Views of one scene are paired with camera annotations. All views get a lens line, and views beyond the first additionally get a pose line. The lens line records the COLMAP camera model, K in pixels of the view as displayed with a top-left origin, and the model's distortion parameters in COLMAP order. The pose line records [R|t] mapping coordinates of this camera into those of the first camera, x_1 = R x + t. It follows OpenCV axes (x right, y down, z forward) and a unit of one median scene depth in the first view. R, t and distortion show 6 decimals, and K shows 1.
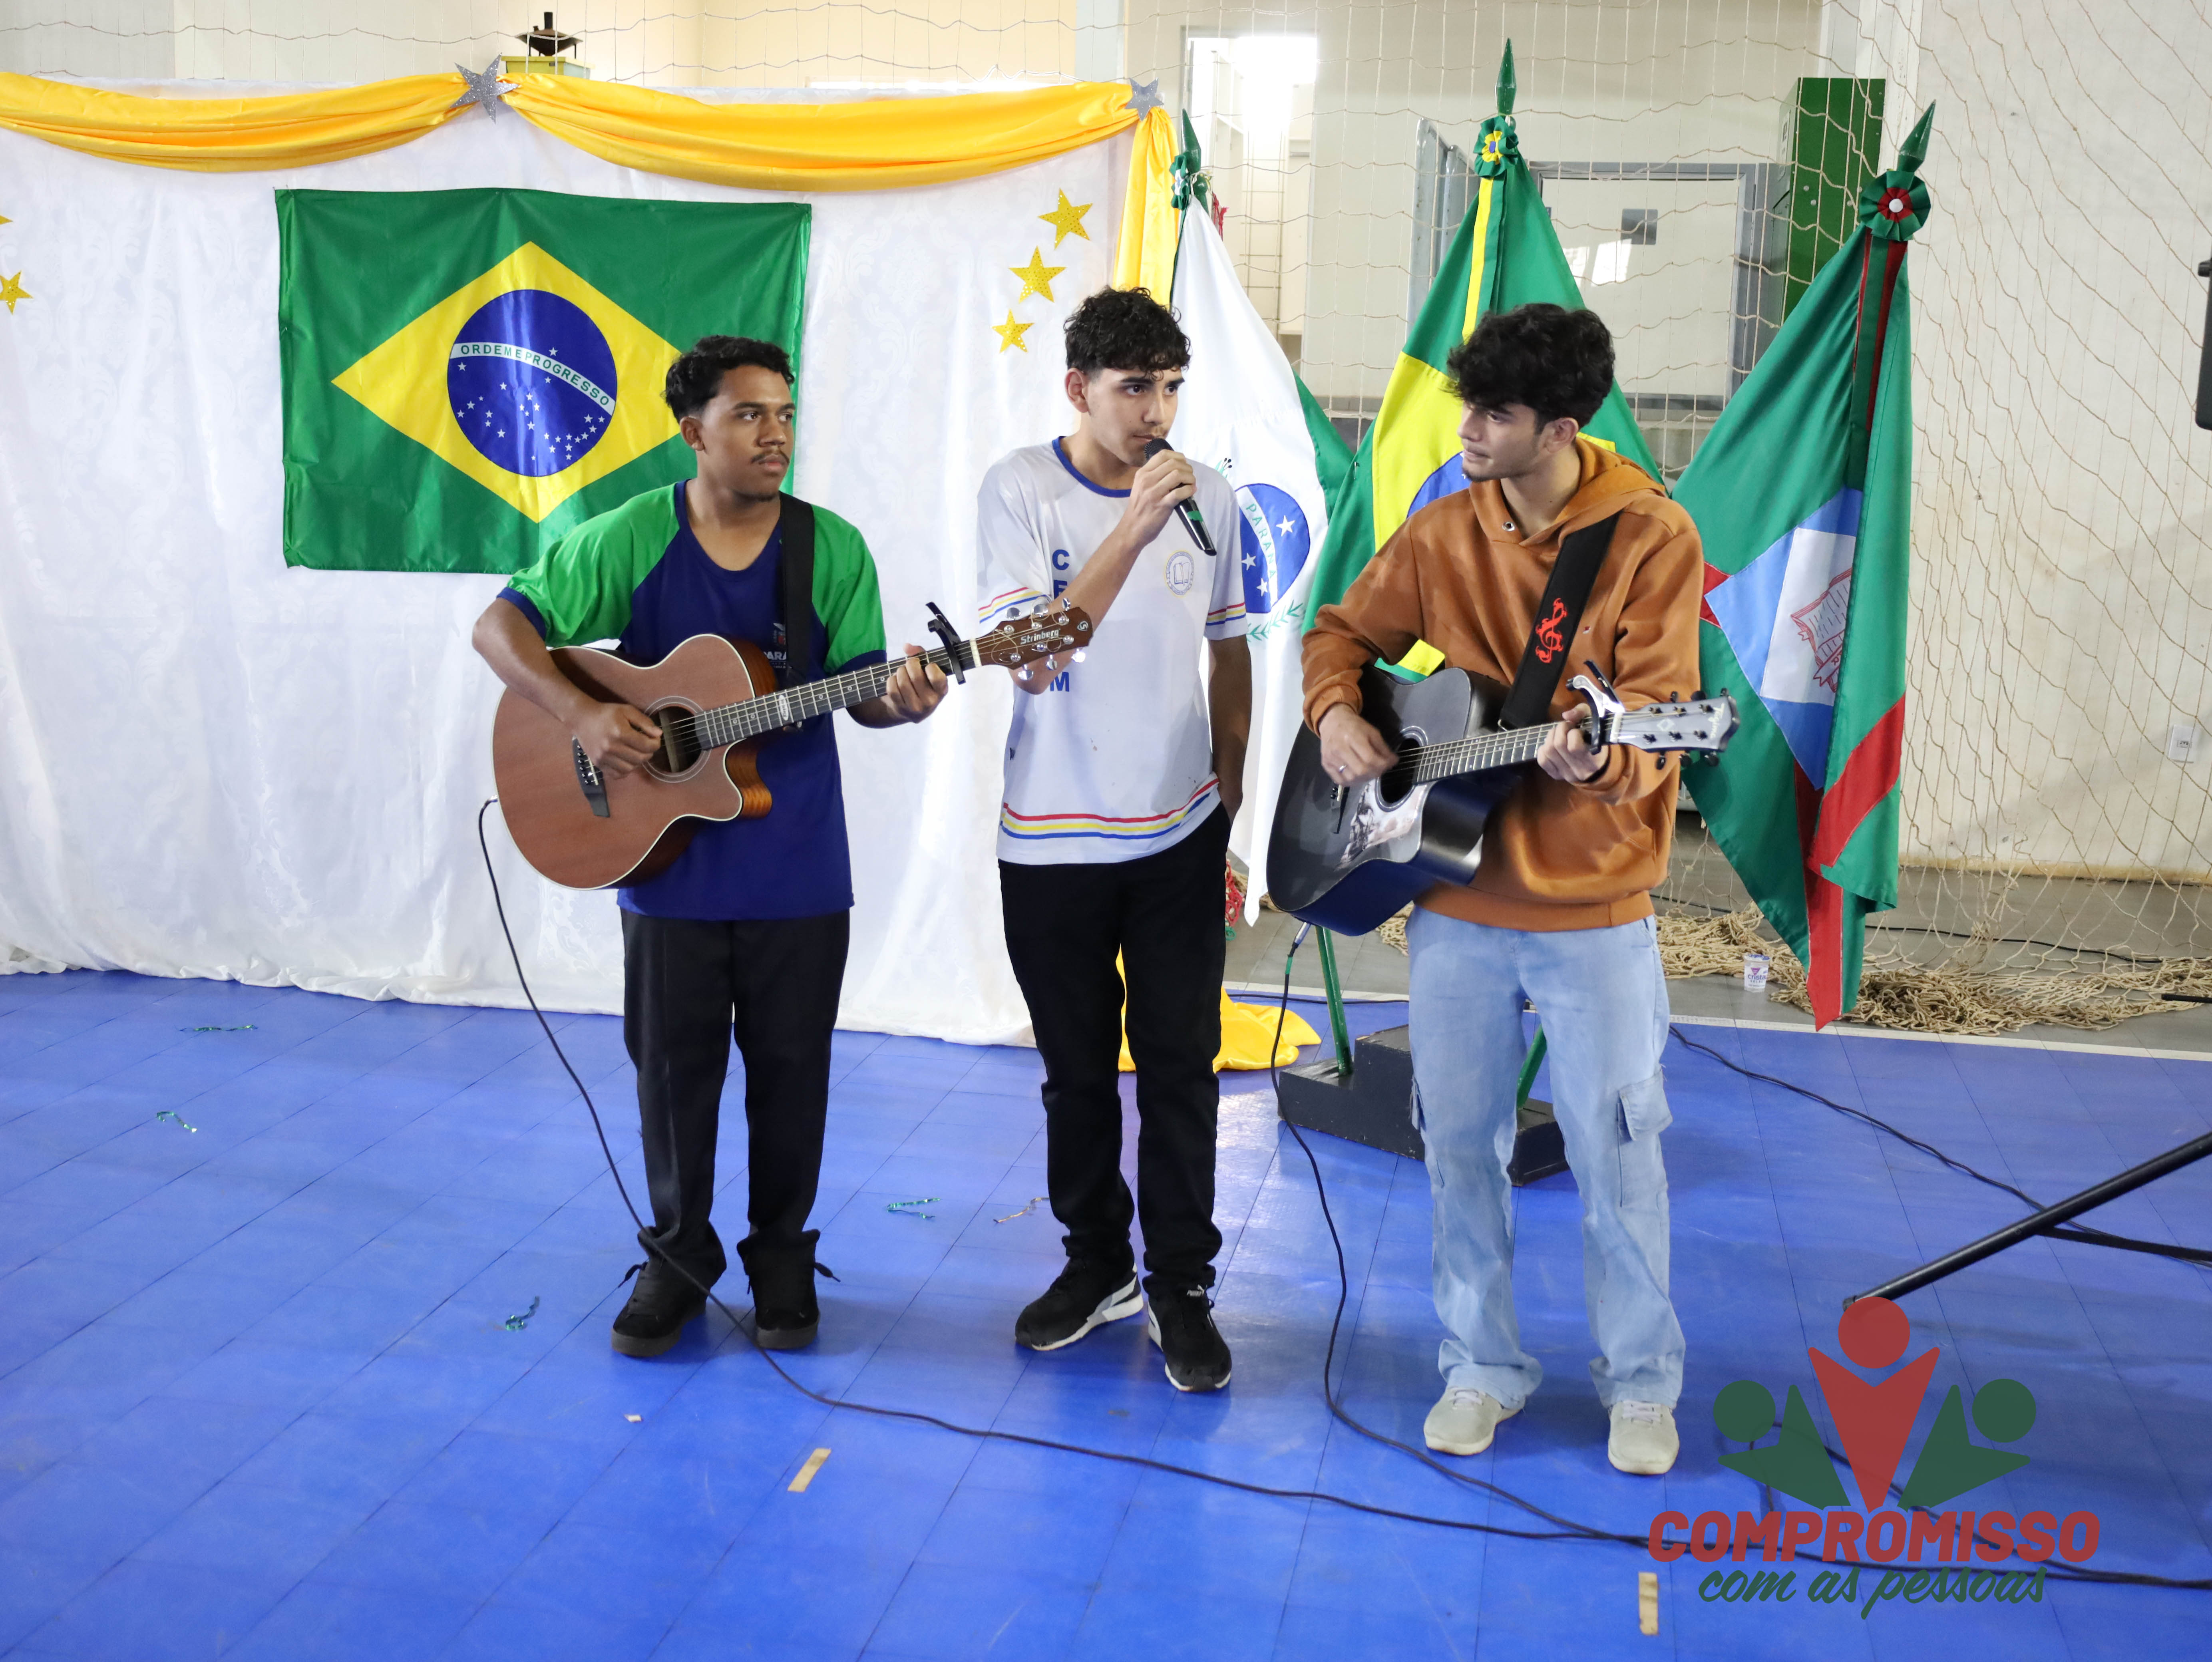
lens RADIAL K [[2608.0, 0, 1103.3], [0, 2608.0, 818.5], [0, 0, 1]] dist [0.009814, 0.000000]
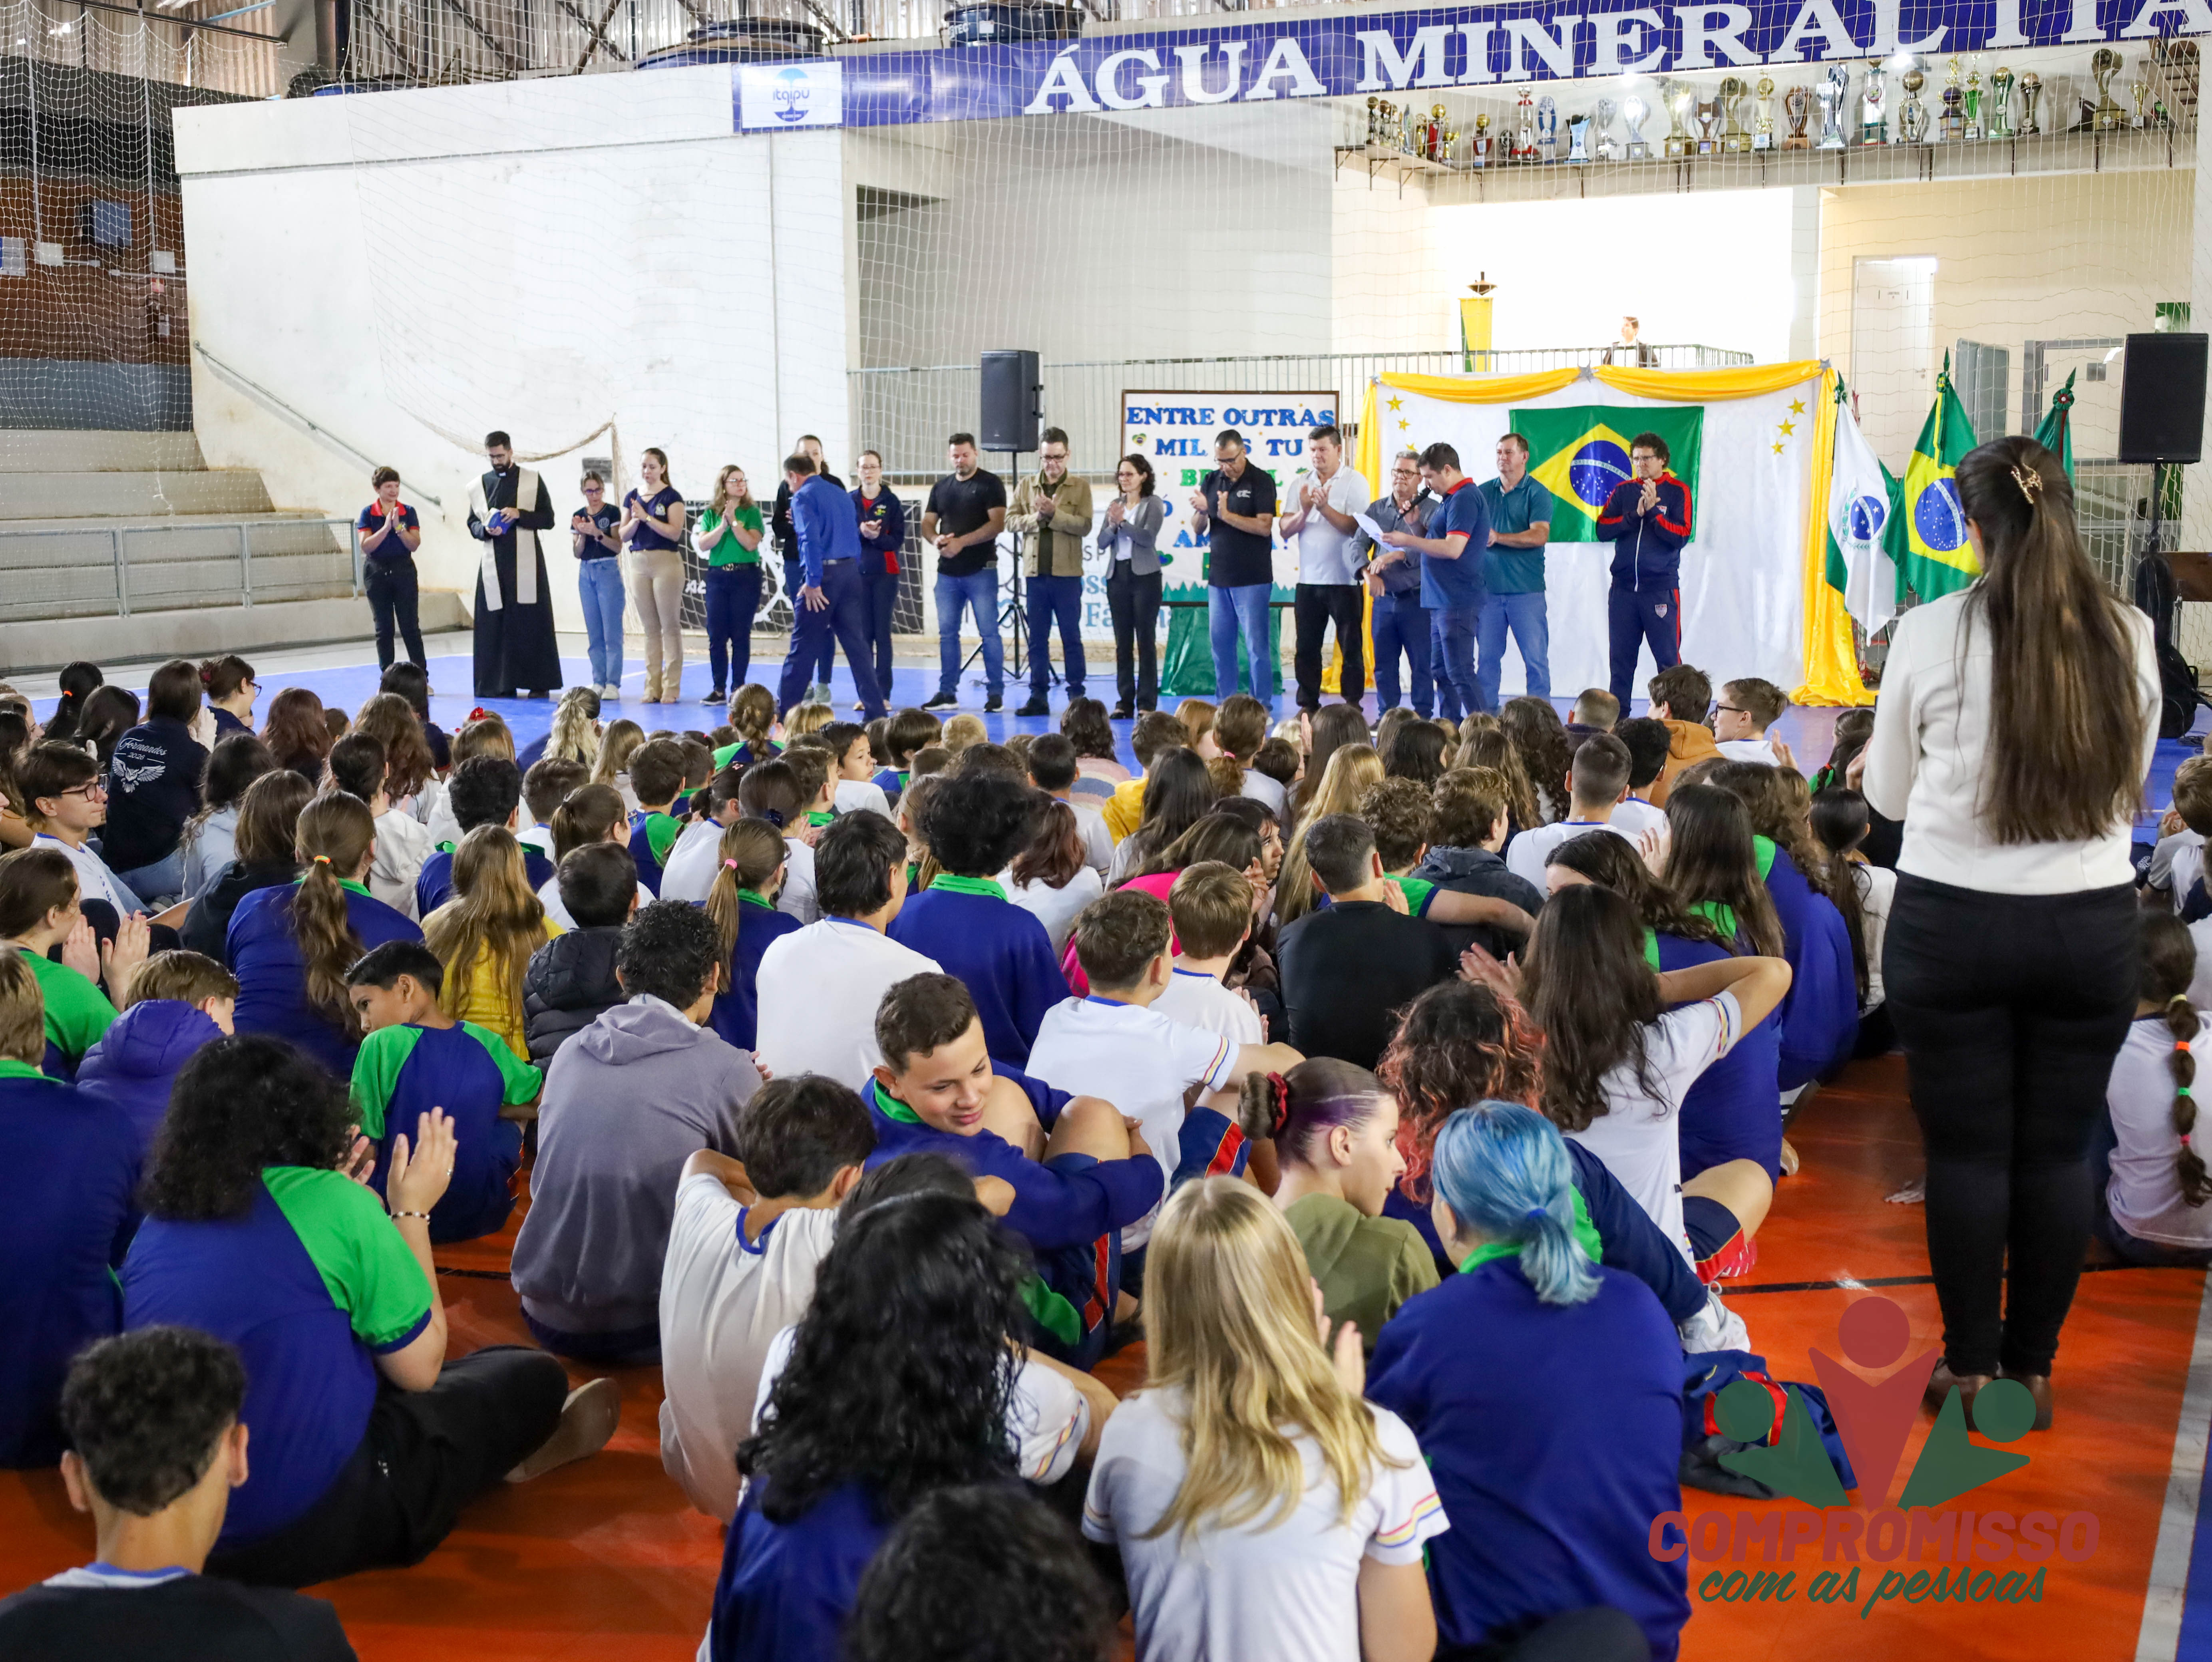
lens RADIAL K [[2608.0, 0, 1136.0], [0, 2608.0, 817.7], [0, 0, 1]] dist [0.009814, 0.000000]
pose [[0.968715, -0.010195, -0.247966, -0.010884], [0.001387, 0.999363, -0.035673, 0.306231], [0.248172, 0.034213, 0.968112, -1.849103]]
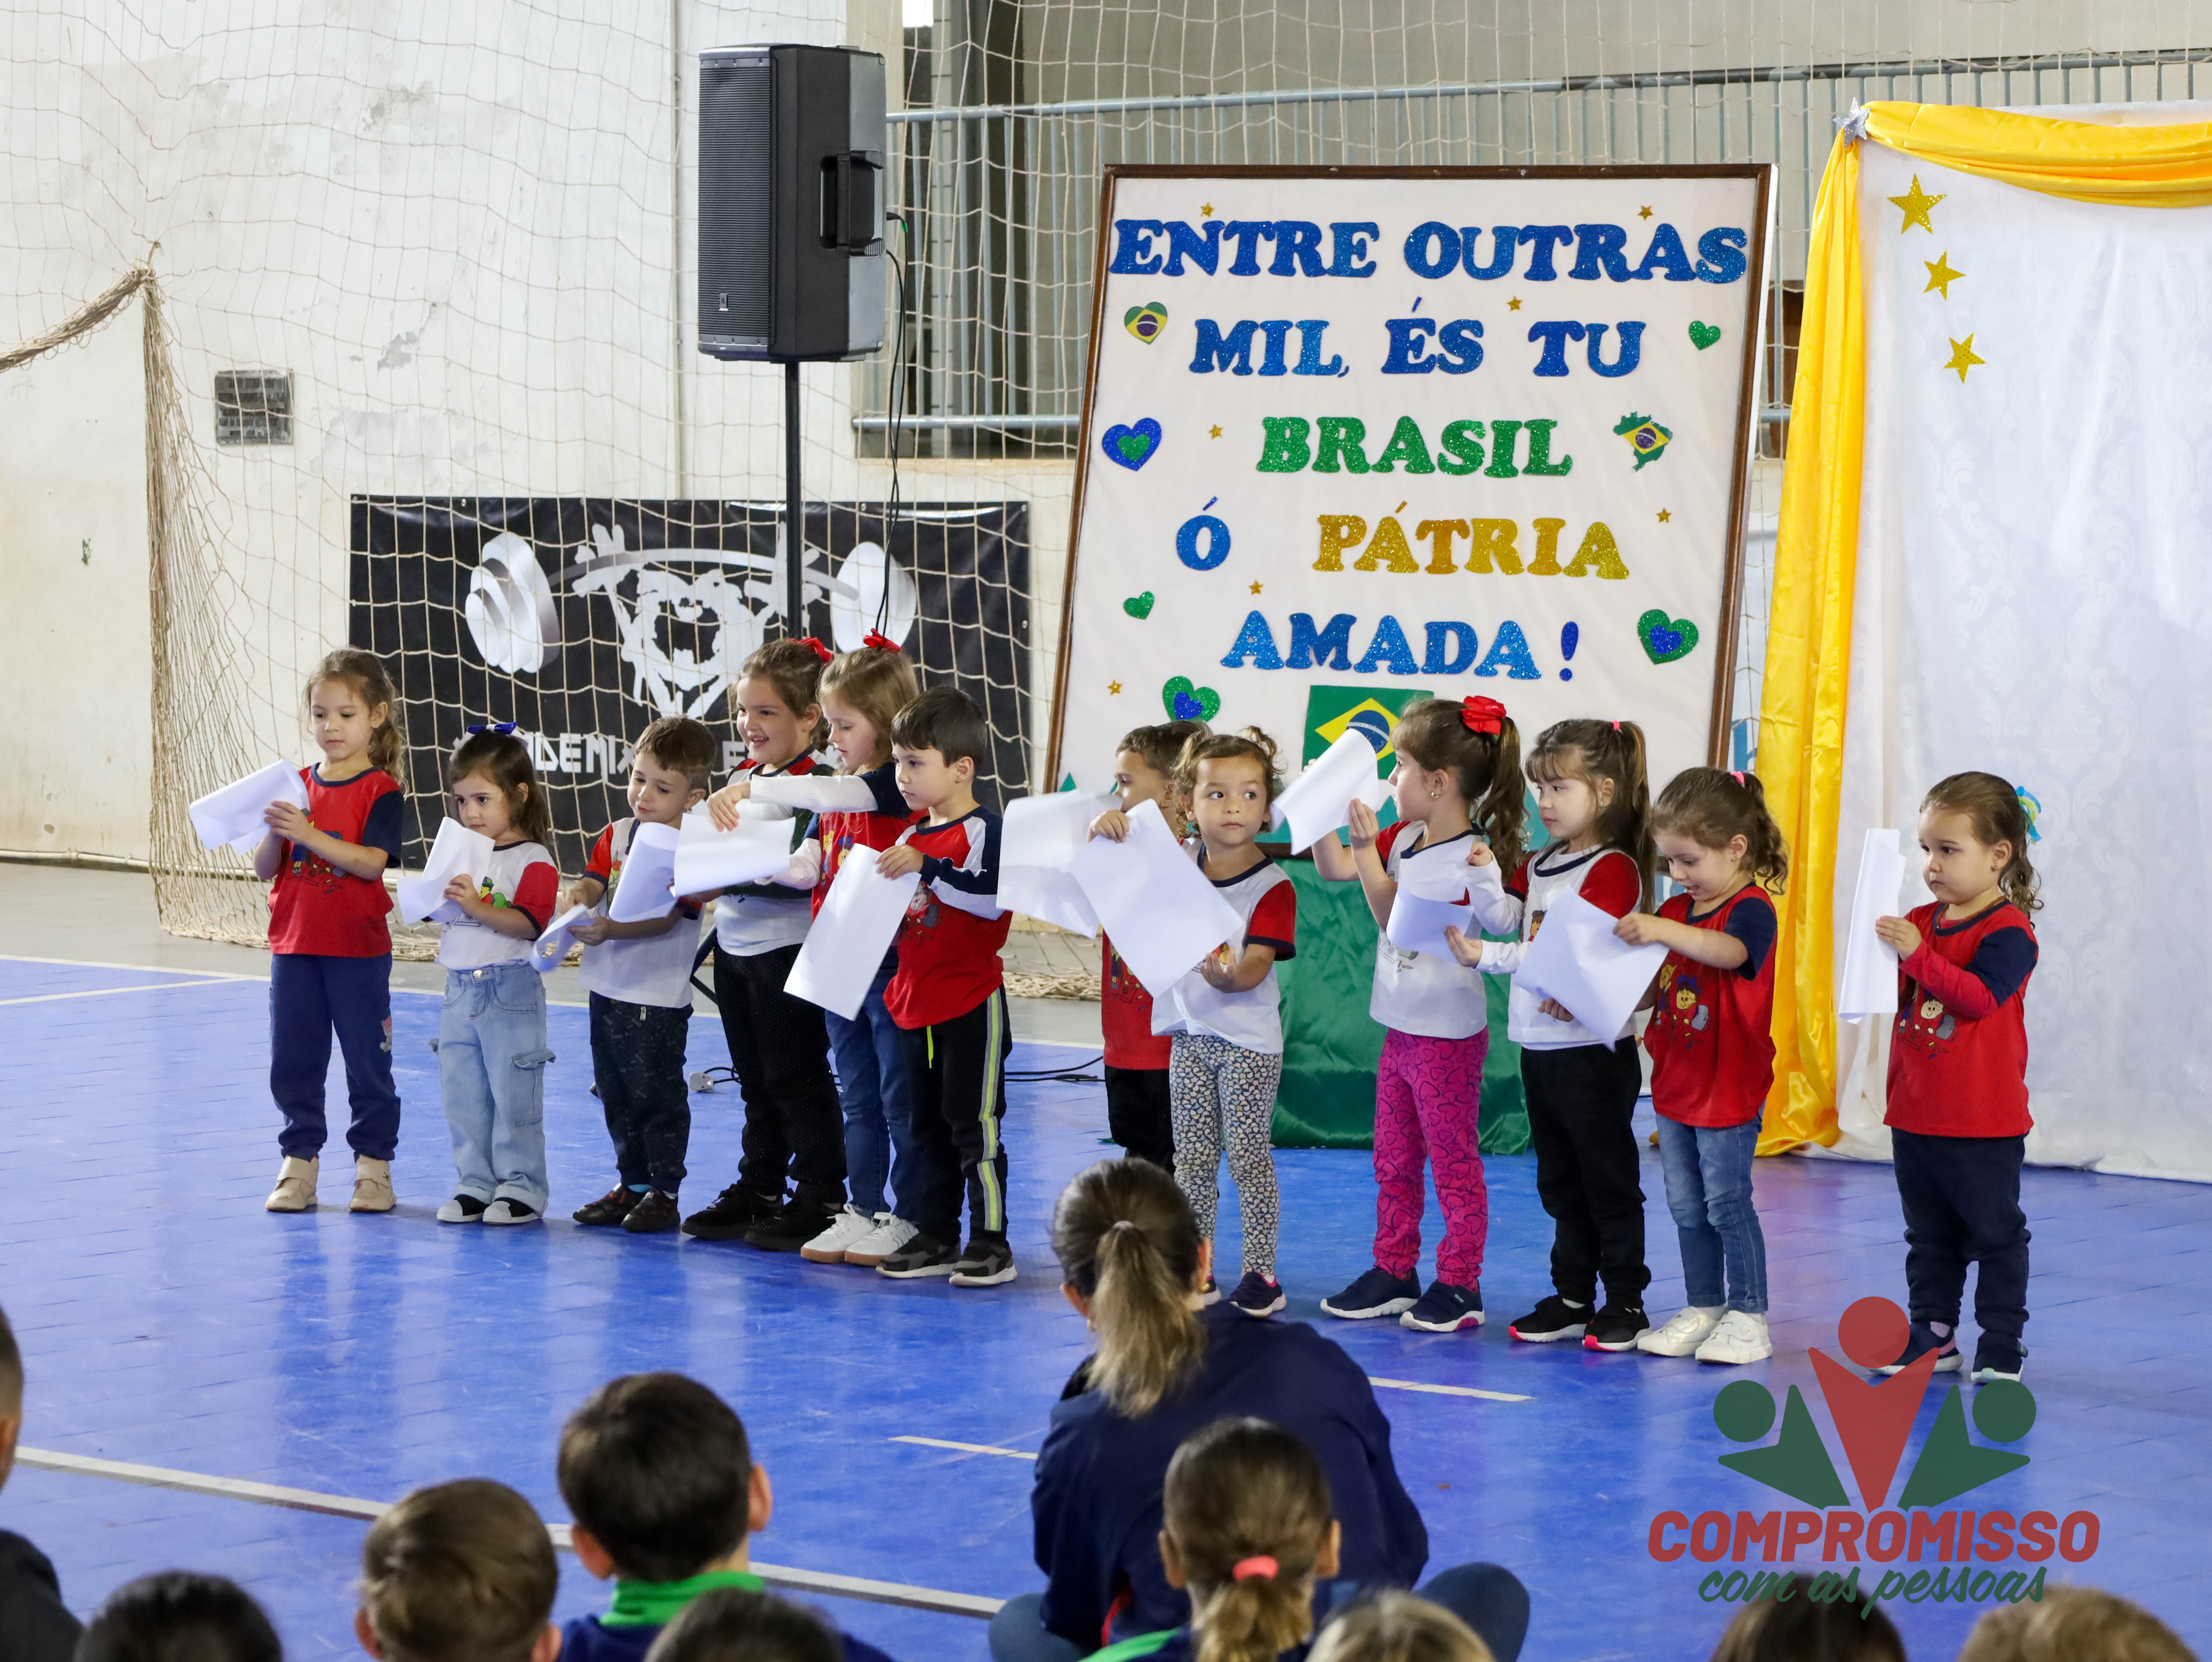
lens RADIAL K [[7105.8, 0, 1186.4], [0, 7105.8, 831.9], [0, 0, 1]] dist [-0.041162, 0.000000]
pose [[0.851678, -0.007136, -0.524017, 0.596729], [-0.052709, 0.993671, -0.099199, 0.201013], [0.521409, 0.112106, 0.845911, -1.102966]]
